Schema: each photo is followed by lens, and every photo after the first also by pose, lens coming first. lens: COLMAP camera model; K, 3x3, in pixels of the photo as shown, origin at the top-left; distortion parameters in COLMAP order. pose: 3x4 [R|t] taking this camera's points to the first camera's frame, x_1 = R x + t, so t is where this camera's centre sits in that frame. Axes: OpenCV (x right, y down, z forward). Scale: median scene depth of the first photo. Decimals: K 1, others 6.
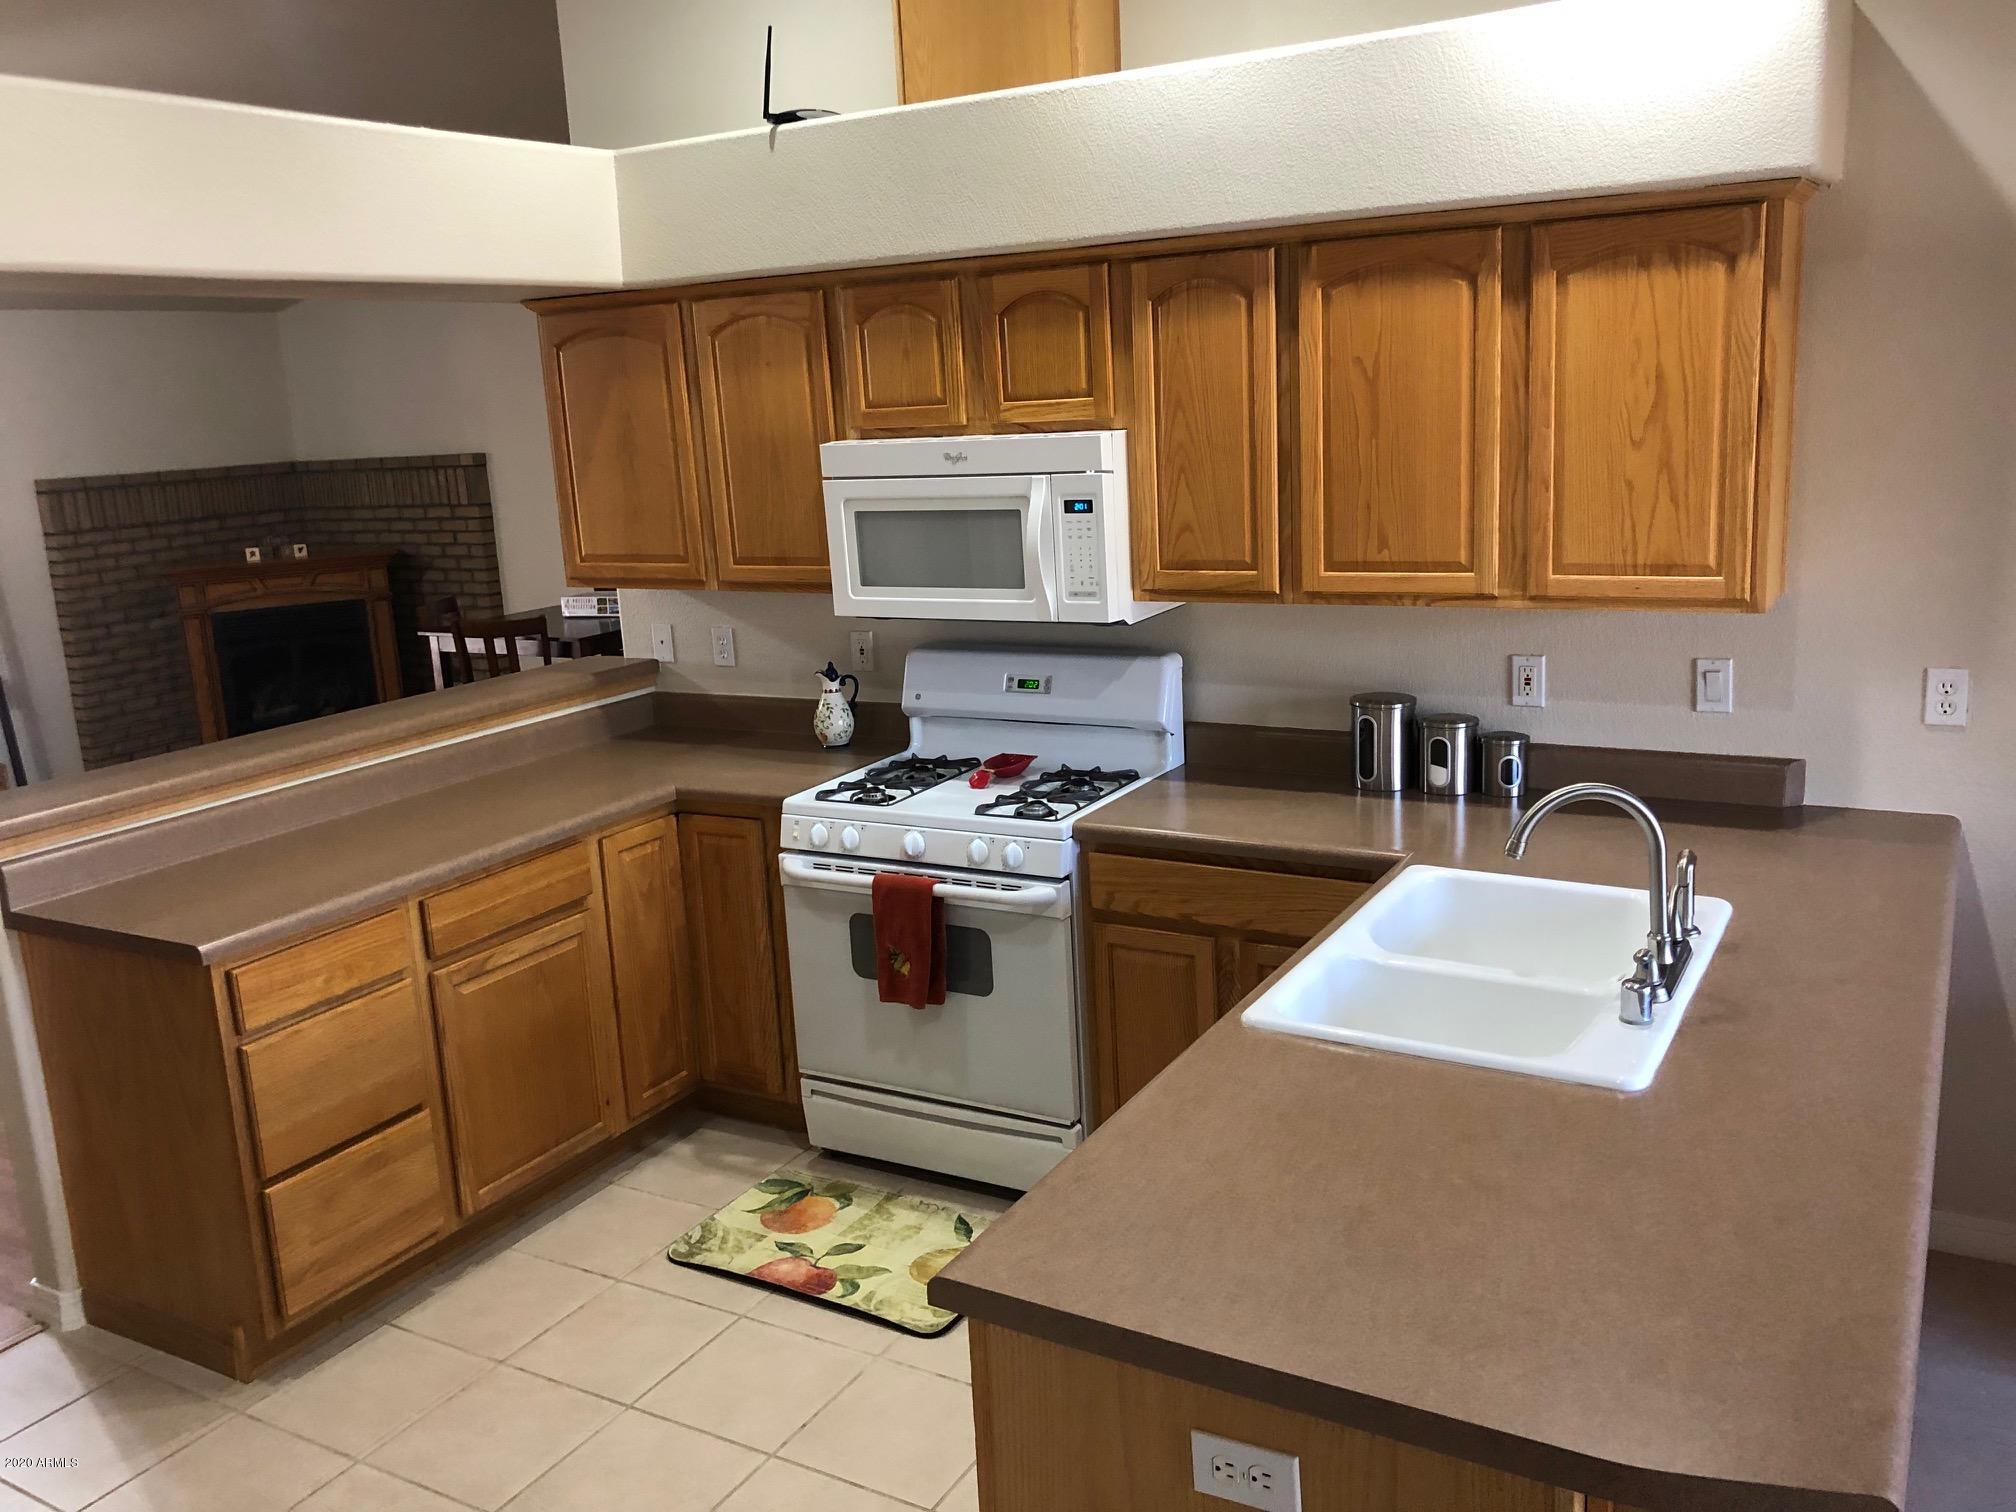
lens RADIAL K [[1662.5, 0, 1007.7], [0, 1662.5, 755.3], [0, 0, 1]] dist [0.038388, -0.010474]
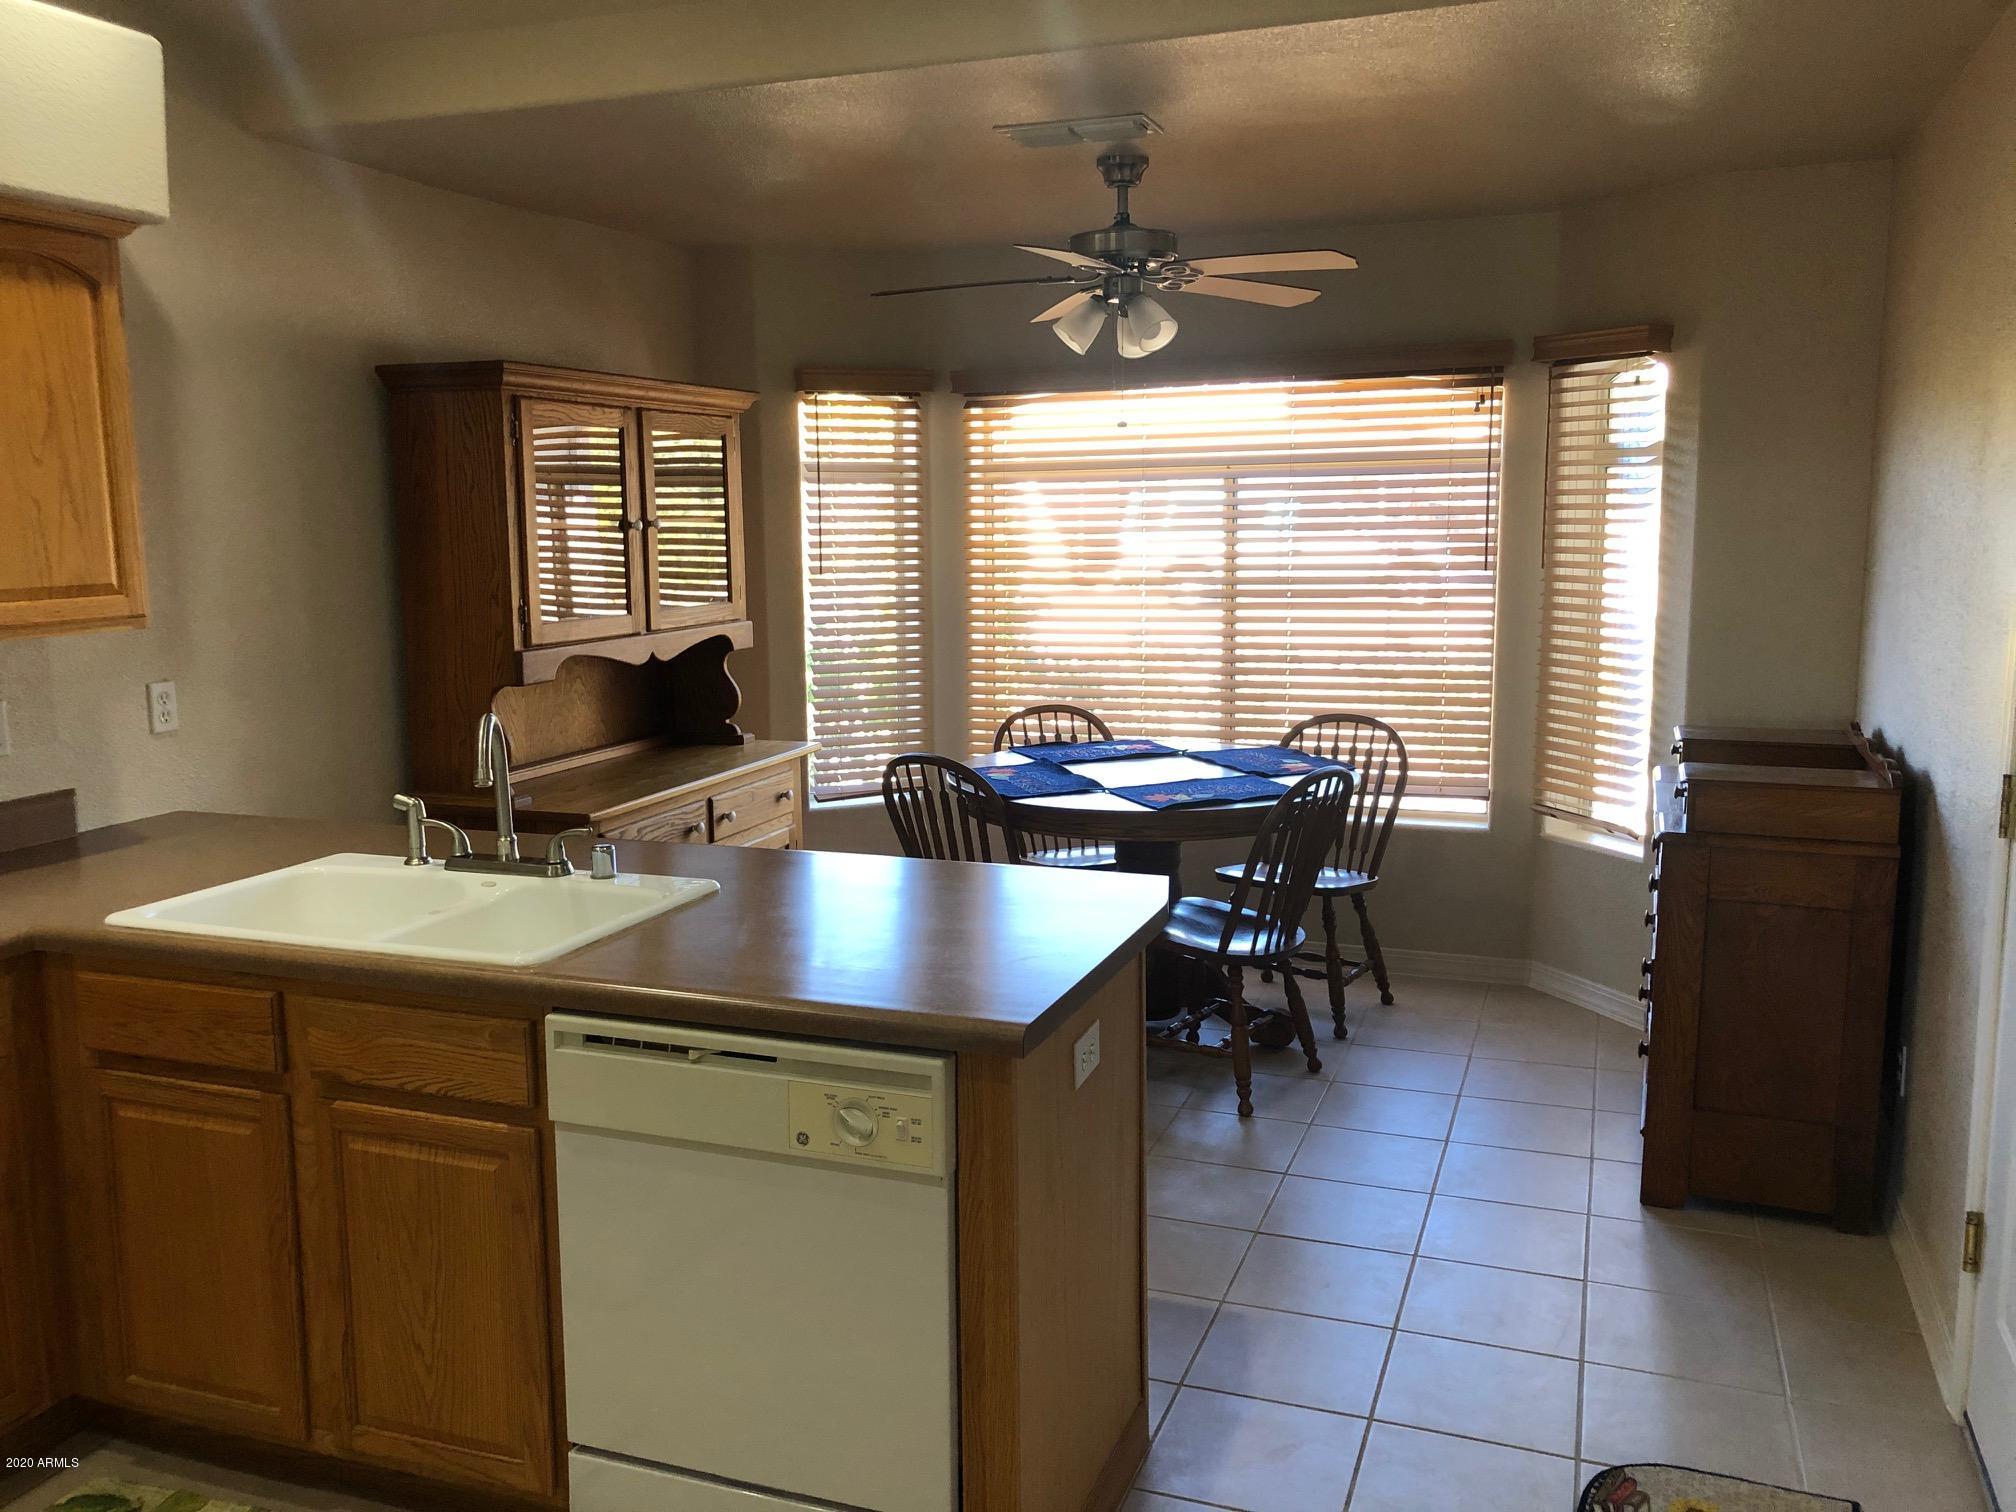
lens RADIAL K [[1662.5, 0, 1006.7], [0, 1662.5, 756.5], [0, 0, 1]] dist [0.038388, -0.010474]
pose [[-0.170913, -0.094361, 0.980757, -0.678662], [0.221386, 0.966273, 0.131547, -0.026588], [-0.960092, 0.239609, -0.144259, 0.647198]]
